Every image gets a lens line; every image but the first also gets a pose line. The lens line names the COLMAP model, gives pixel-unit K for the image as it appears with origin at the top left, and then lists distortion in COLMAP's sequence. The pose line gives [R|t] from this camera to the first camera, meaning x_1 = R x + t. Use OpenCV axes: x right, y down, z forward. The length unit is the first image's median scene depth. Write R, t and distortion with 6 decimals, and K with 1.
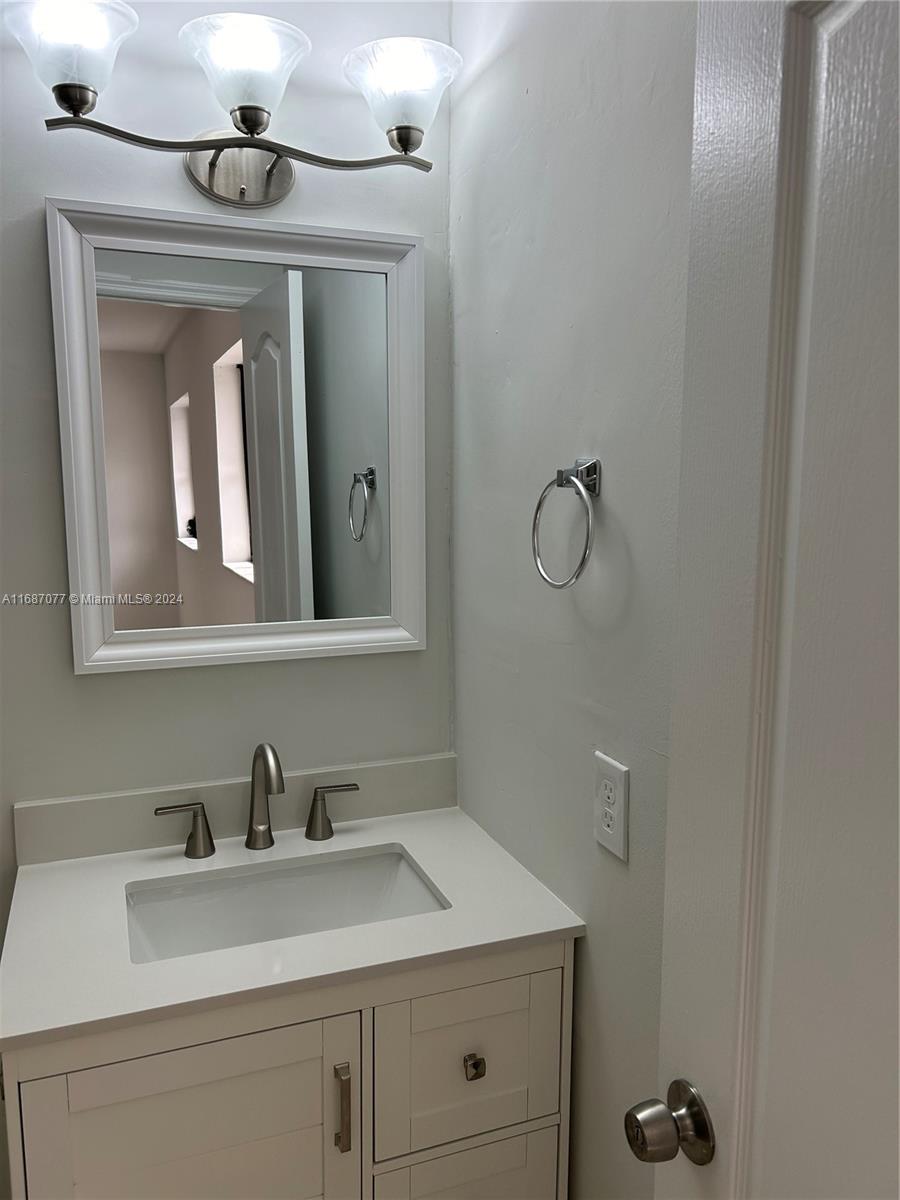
lens RADIAL K [[902.9, 0, 446.3], [0, 902.9, 603.7], [0, 0, 1]] dist [-0.002951, -0.002719]
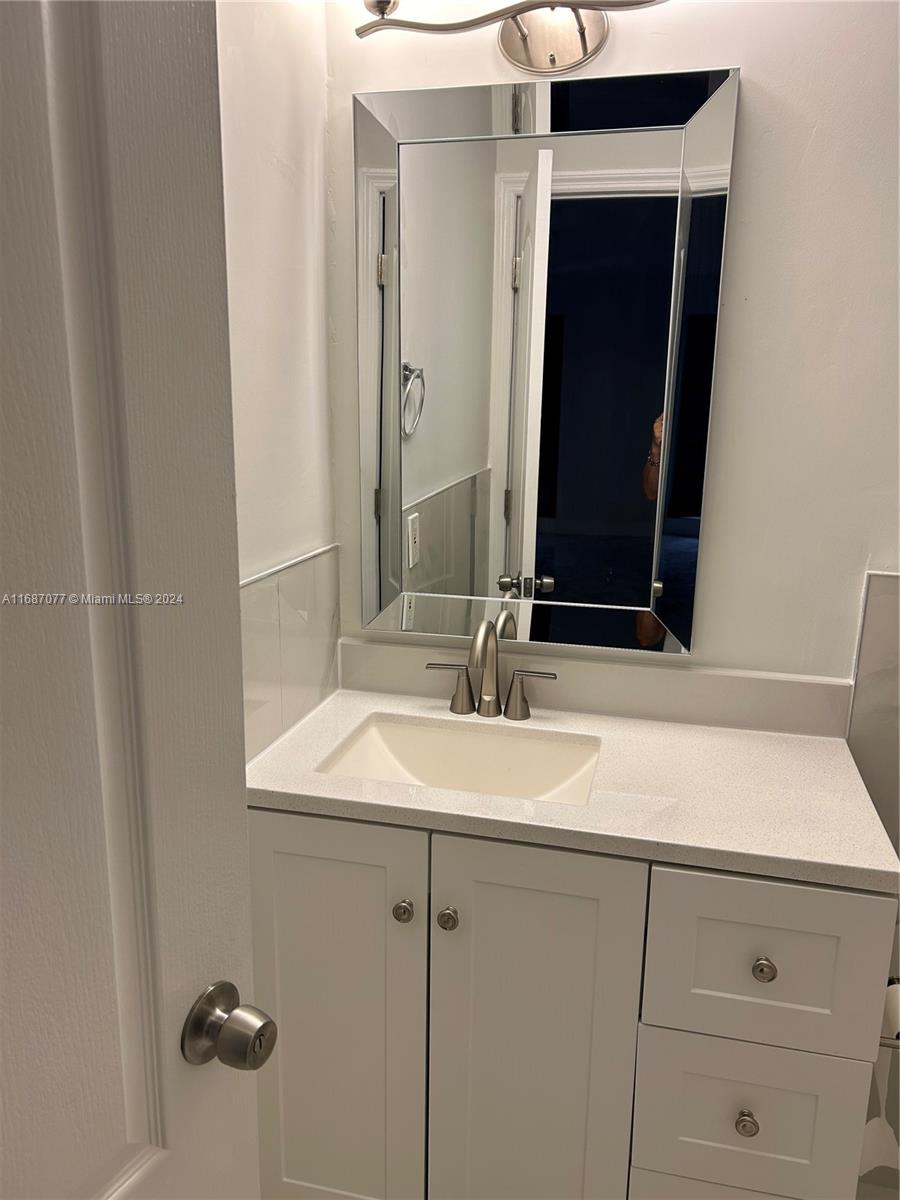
lens RADIAL K [[902.9, 0, 445.9], [0, 902.9, 600.4], [0, 0, 1]] dist [-0.002951, -0.002719]
pose [[0.803468, 0.134393, -0.579980, 0.364374], [-0.059011, 0.987368, 0.147042, -0.020214], [0.592416, -0.083918, 0.801250, 0.129565]]
